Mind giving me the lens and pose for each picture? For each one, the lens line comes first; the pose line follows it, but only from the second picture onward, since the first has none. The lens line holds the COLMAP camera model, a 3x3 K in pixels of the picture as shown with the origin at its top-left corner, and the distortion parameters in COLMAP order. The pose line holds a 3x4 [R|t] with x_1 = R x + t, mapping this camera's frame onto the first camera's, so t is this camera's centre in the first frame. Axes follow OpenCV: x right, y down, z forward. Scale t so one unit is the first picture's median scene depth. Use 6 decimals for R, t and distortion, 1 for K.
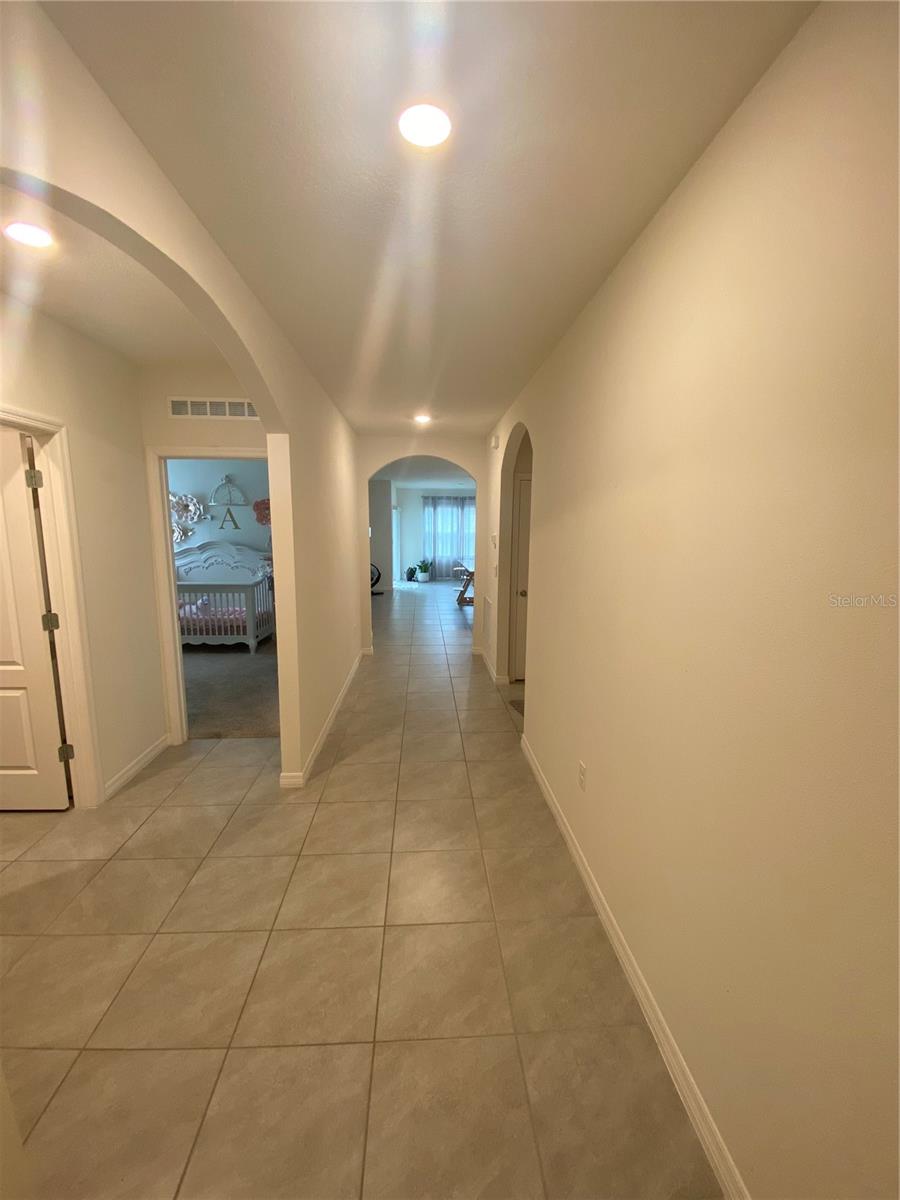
lens RADIAL K [[491.9, 0, 448.4], [0, 491.9, 602.4], [0, 0, 1]] dist [0.016709, 0.000107]
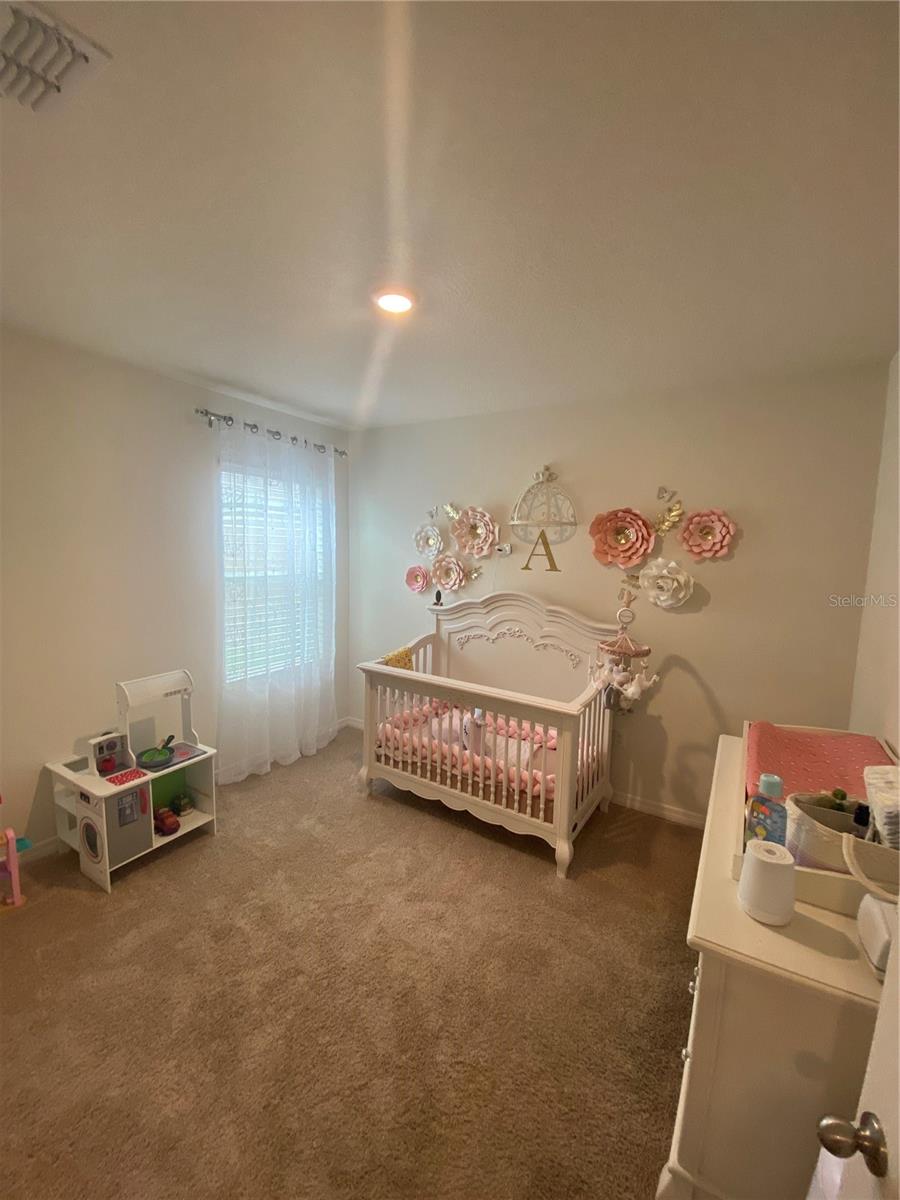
lens RADIAL K [[491.9, 0, 446.9], [0, 491.9, 599.0], [0, 0, 1]] dist [0.016709, 0.000107]
pose [[0.824397, 0.075932, -0.560896, -0.236324], [-0.105124, 0.994260, -0.019912, -0.100210], [0.556164, 0.075379, 0.827647, 0.530302]]
